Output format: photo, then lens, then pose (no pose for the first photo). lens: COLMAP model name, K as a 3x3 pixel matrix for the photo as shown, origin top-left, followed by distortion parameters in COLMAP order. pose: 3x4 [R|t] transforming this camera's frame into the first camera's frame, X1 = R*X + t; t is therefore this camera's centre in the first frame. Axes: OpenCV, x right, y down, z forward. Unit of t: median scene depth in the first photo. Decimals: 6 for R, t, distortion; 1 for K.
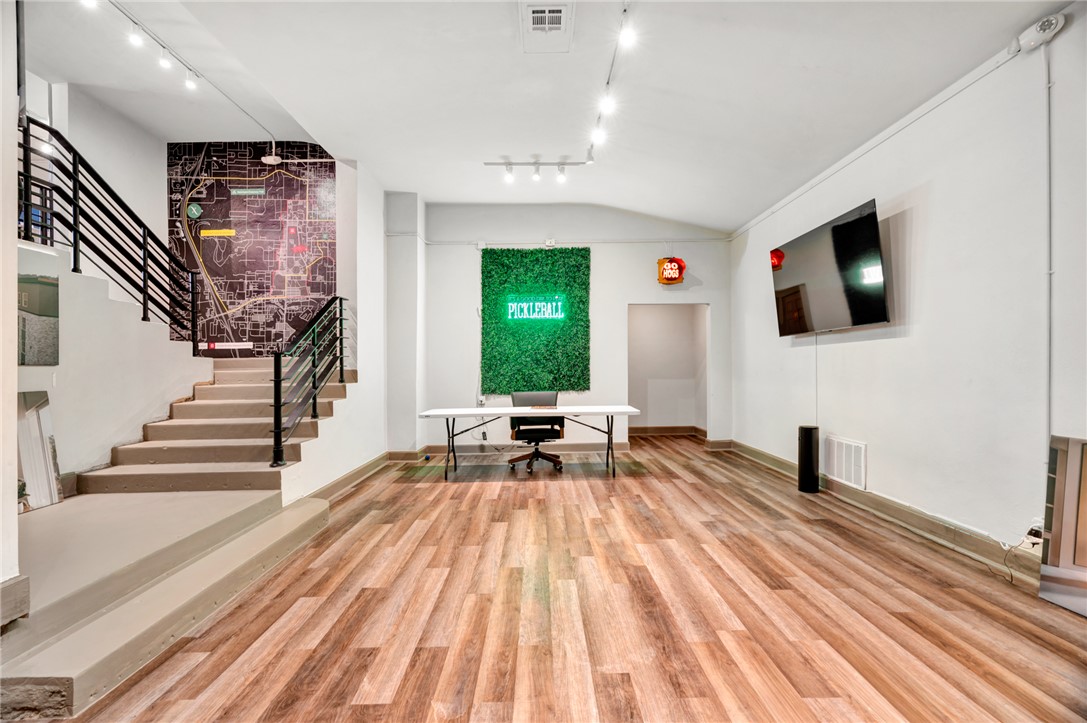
lens RADIAL K [[495.0, 0, 541.3], [0, 495.0, 367.9], [0, 0, 1]] dist [-0.000985, 0.000122]
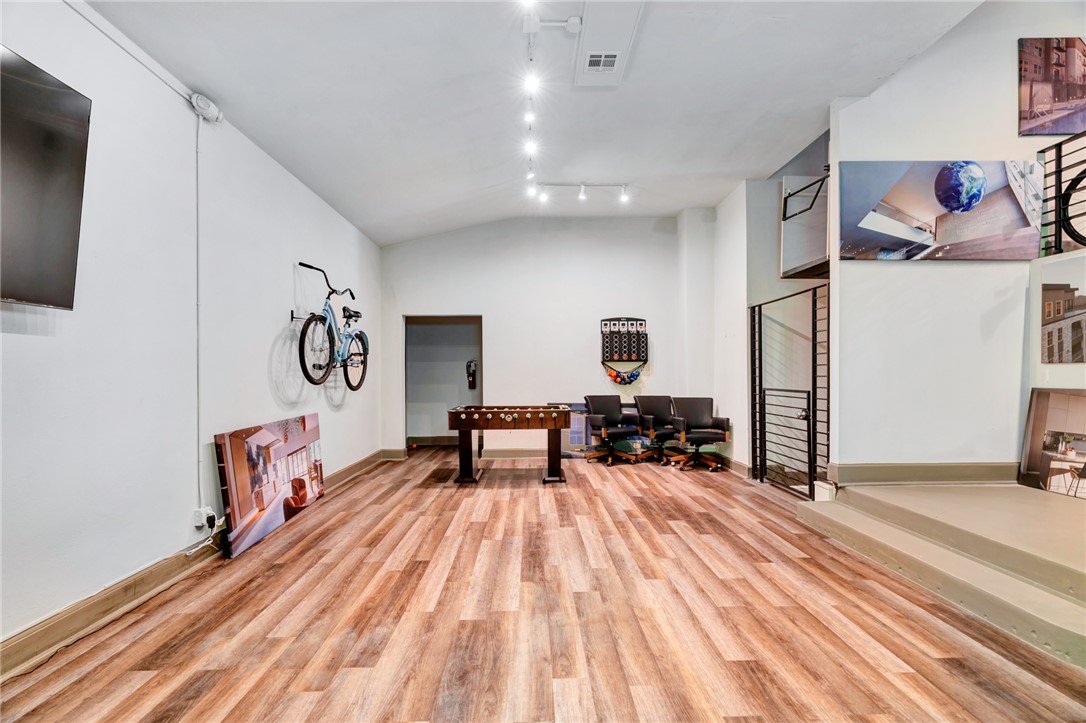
lens RADIAL K [[506.8, 0, 540.5], [0, 506.8, 375.0], [0, 0, 1]] dist [-0.002425, 0.000639]
pose [[-0.999750, 0.017384, -0.014046, 0.120957], [0.017334, 0.999843, 0.003710, -0.006458], [0.014108, 0.003465, -0.999894, 1.348239]]
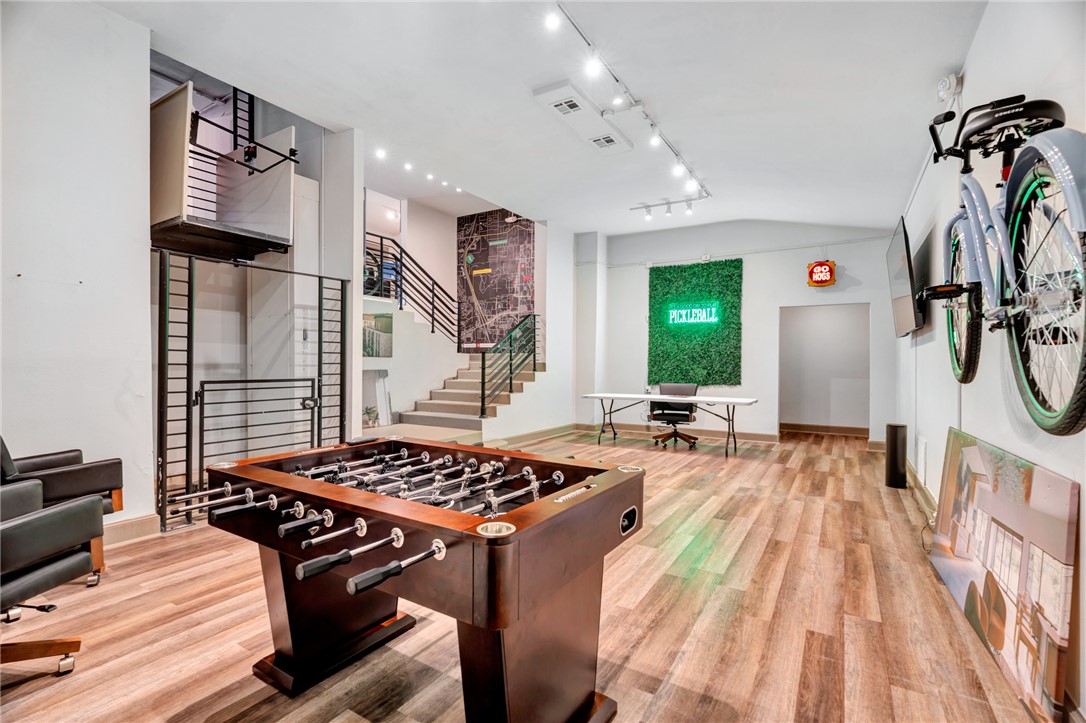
lens RADIAL K [[494.5, 0, 540.8], [0, 494.5, 367.9], [0, 0, 1]] dist [-0.000985, 0.000122]
pose [[0.848453, 0.024619, -0.528697, 0.476331], [-0.018819, 0.999689, 0.016350, -0.005951], [0.528935, -0.003922, 0.848653, -0.304226]]
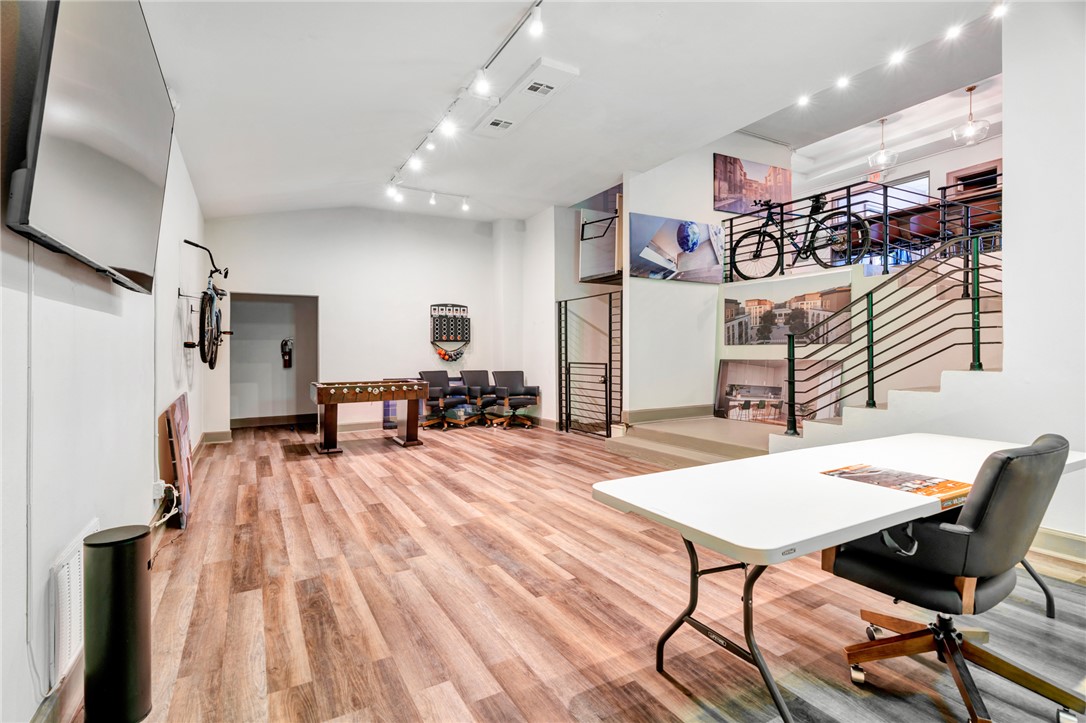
lens RADIAL K [[509.7, 0, 531.1], [0, 509.7, 351.7], [0, 0, 1]] dist [-0.001138, 0.000214]
pose [[-0.878850, 0.018891, -0.476723, 0.477314], [0.017855, 0.999818, 0.006705, -0.008926], [0.476763, -0.002619, -0.879028, 1.545167]]
